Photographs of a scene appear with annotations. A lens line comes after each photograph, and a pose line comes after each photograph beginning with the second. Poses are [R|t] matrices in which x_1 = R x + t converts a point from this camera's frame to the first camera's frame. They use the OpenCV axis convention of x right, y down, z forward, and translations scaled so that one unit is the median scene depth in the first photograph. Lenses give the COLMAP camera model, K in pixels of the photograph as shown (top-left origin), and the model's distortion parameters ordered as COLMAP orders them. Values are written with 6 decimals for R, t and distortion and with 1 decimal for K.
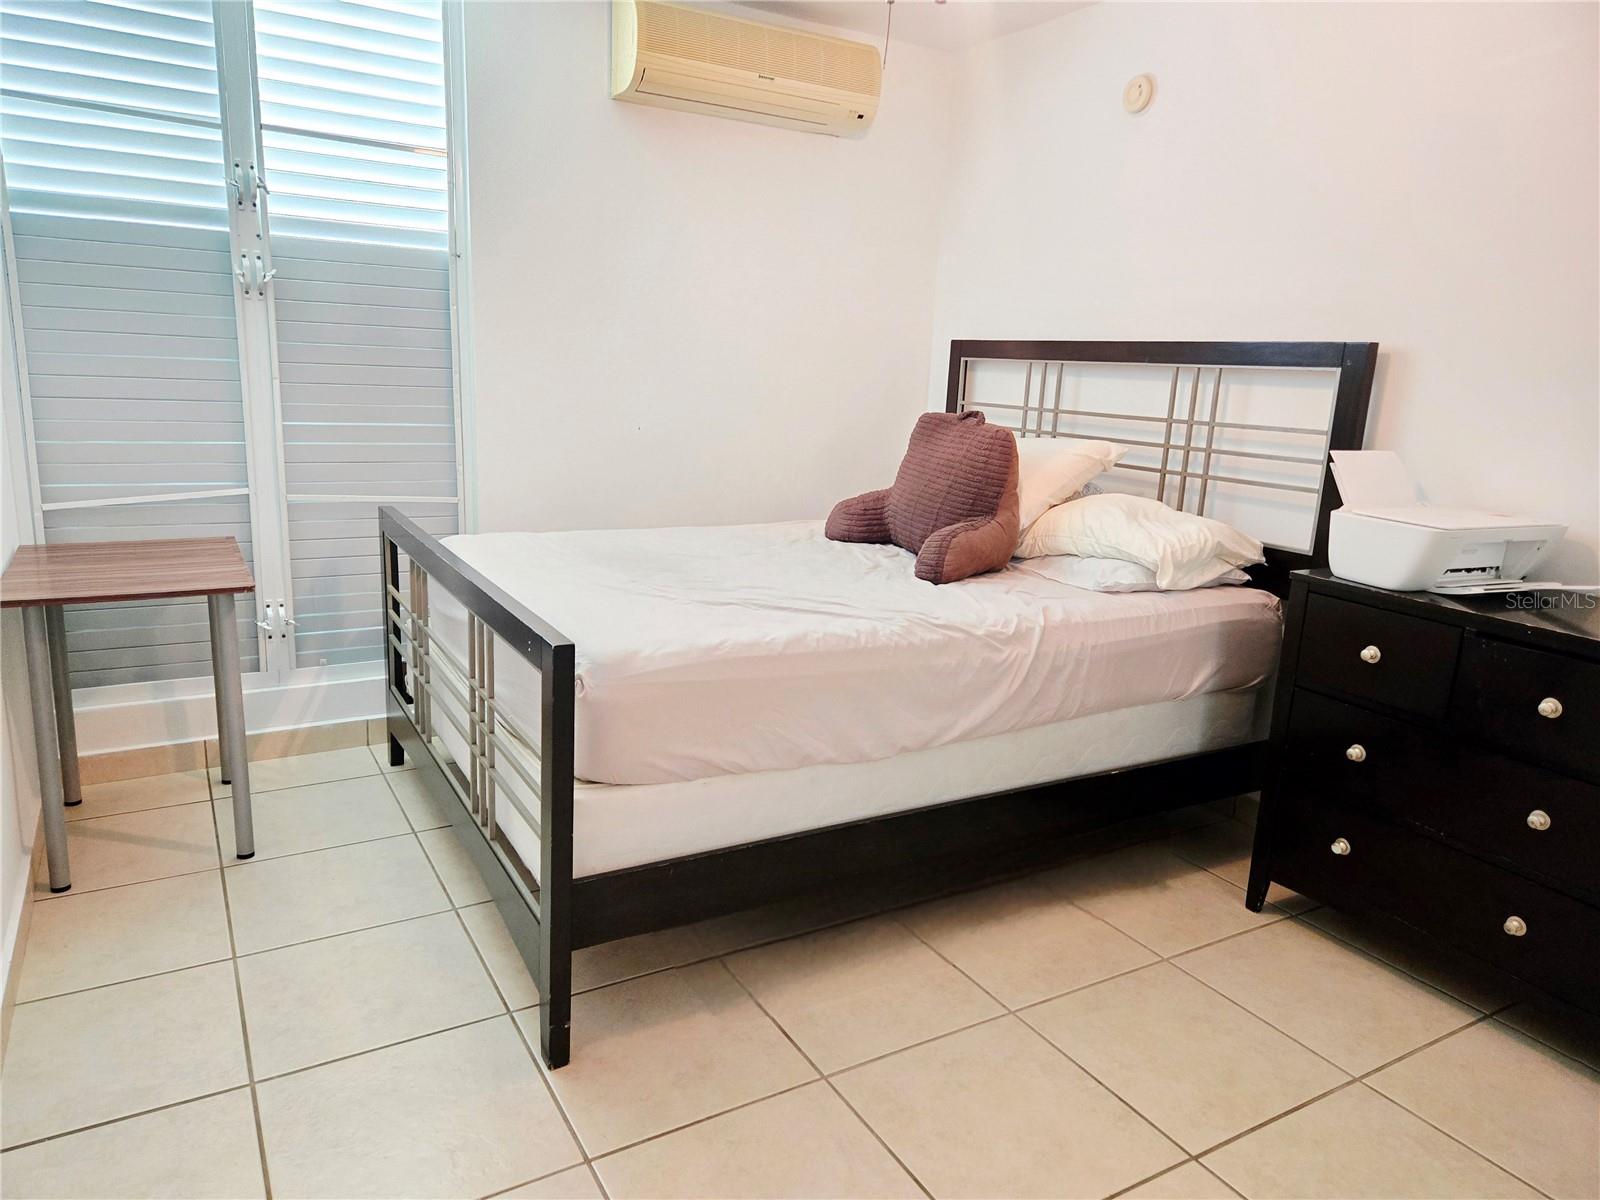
lens RADIAL K [[1078.1, 0, 799.1], [0, 1078.1, 601.2], [0, 0, 1]] dist [0.053032, -0.037007]
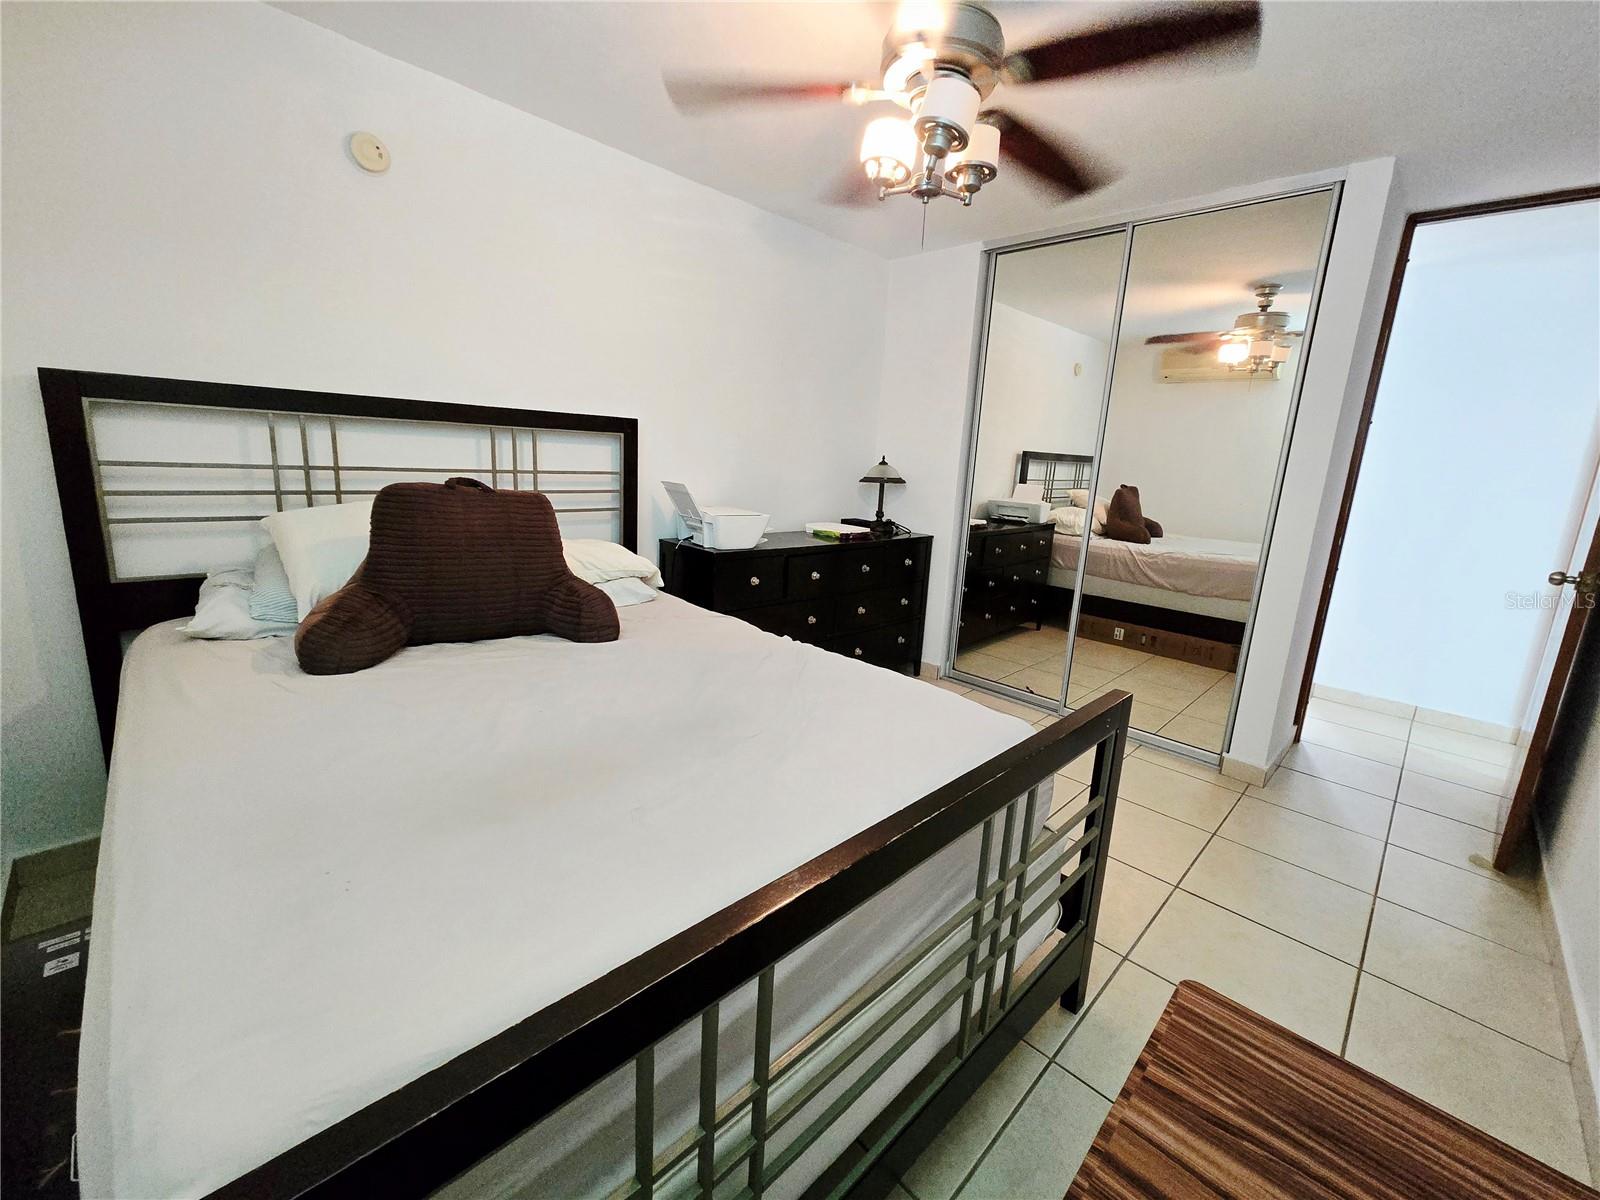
lens RADIAL K [[658.4, 0, 800.5], [0, 658.4, 594.8], [0, 0, 1]] dist [0.001347, 0.000142]
pose [[-0.246641, -0.261704, 0.933102, -0.444813], [0.146811, 0.941645, 0.302905, -0.197368], [-0.957922, 0.211698, -0.193827, 0.794269]]
